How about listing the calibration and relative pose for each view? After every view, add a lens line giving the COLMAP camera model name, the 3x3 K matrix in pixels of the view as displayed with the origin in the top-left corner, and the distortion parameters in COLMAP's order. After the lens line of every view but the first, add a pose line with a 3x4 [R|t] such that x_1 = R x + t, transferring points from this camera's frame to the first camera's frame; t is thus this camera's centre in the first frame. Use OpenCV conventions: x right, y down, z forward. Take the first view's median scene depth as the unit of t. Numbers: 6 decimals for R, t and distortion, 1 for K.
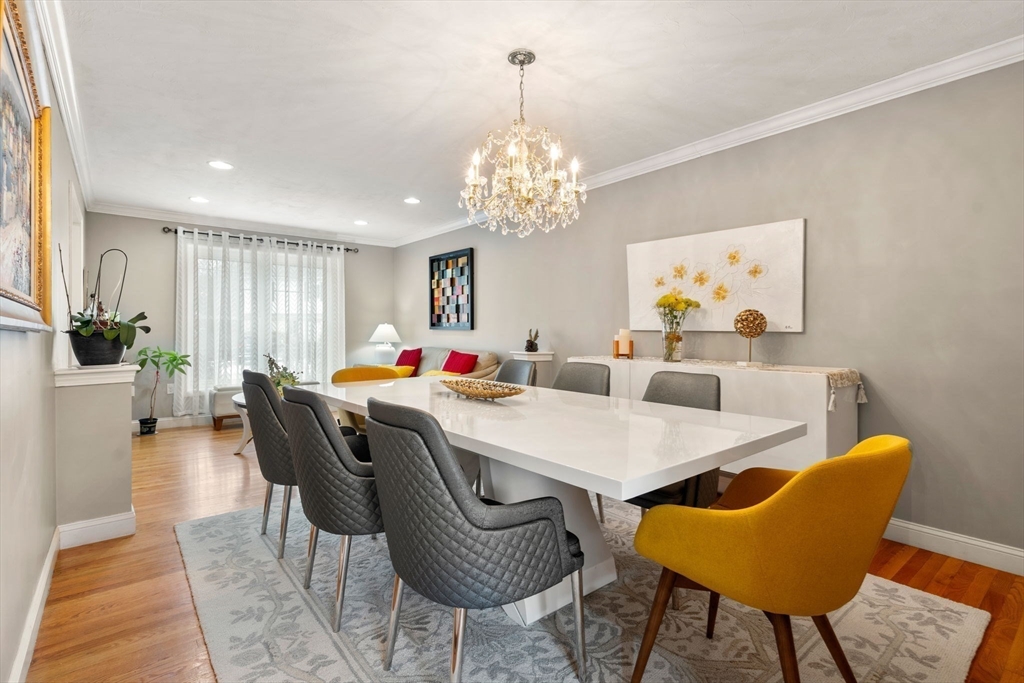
lens RADIAL K [[490.6, 0, 512.0], [0, 490.6, 341.5], [0, 0, 1]] dist [-0.000980, -0.000073]
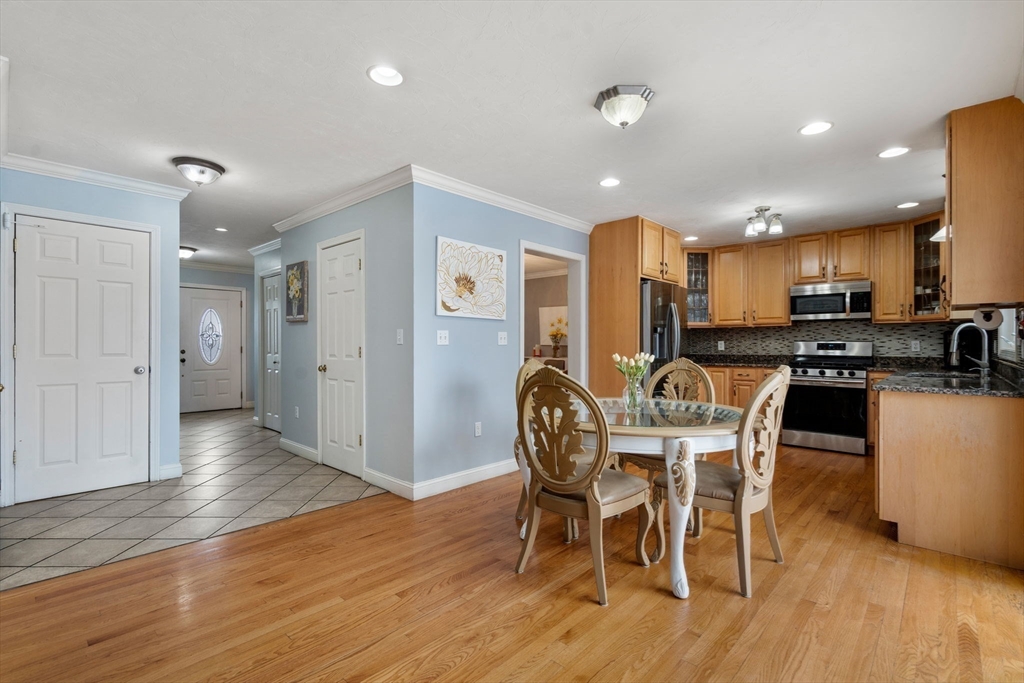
lens RADIAL K [[471.3, 0, 507.4], [0, 471.3, 342.5], [0, 0, 1]] dist [-0.002234, -0.000313]
pose [[0.990476, 0.002518, 0.137664, -0.252480], [0.000971, 0.999680, -0.025265, 0.023889], [-0.137684, 0.025158, 0.990157, -1.365919]]
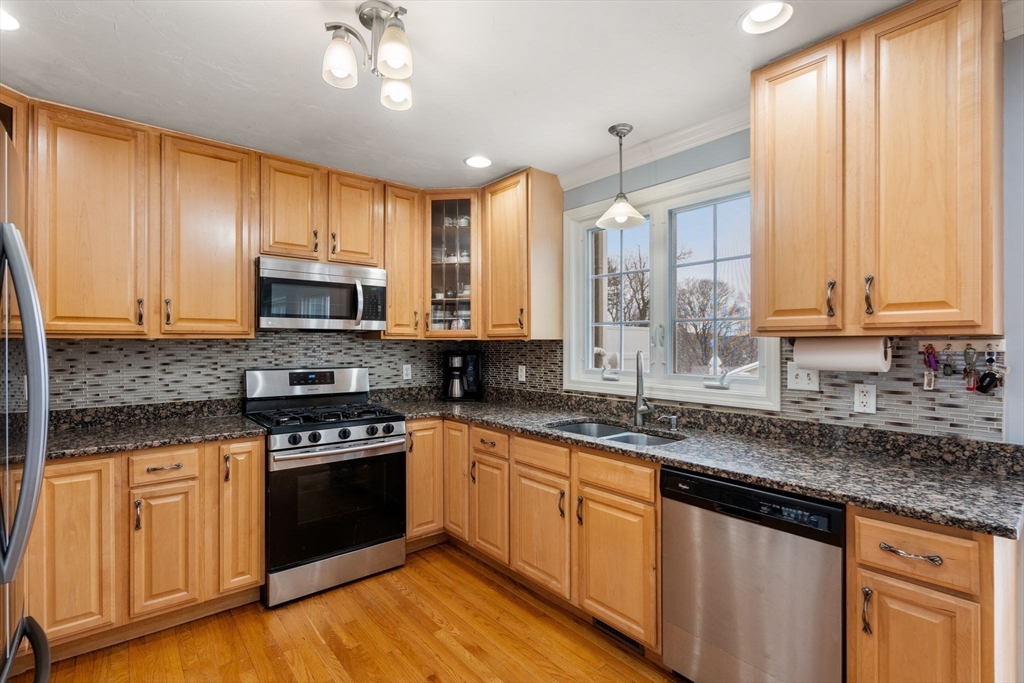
lens RADIAL K [[471.3, 0, 507.4], [0, 471.3, 342.5], [0, 0, 1]] dist [-0.002234, -0.000313]
pose [[-0.010734, 0.005320, 0.999928, 0.184755], [0.022879, 0.999725, -0.005073, -0.059242], [-0.999681, 0.022822, -0.010852, -0.248381]]
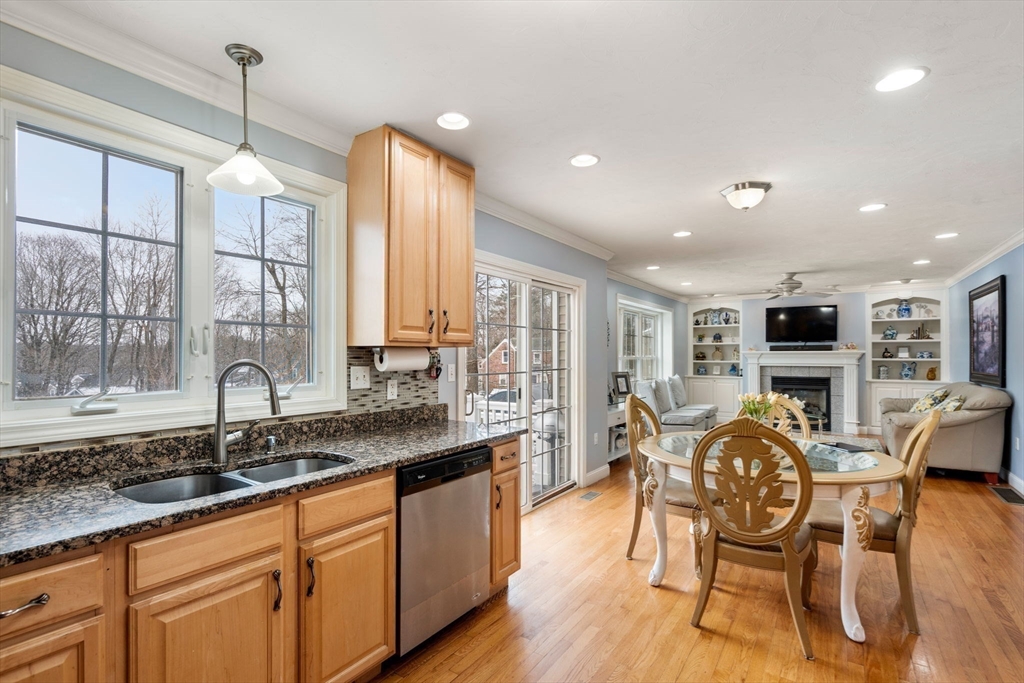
lens RADIAL K [[472.6, 0, 510.8], [0, 472.6, 356.8], [0, 0, 1]] dist [-0.003279, -0.000315]
pose [[-0.961194, 0.002755, -0.275861, 0.774068], [-0.005903, 0.999516, 0.030551, -0.068765], [0.275812, 0.030994, -0.960712, 0.164531]]
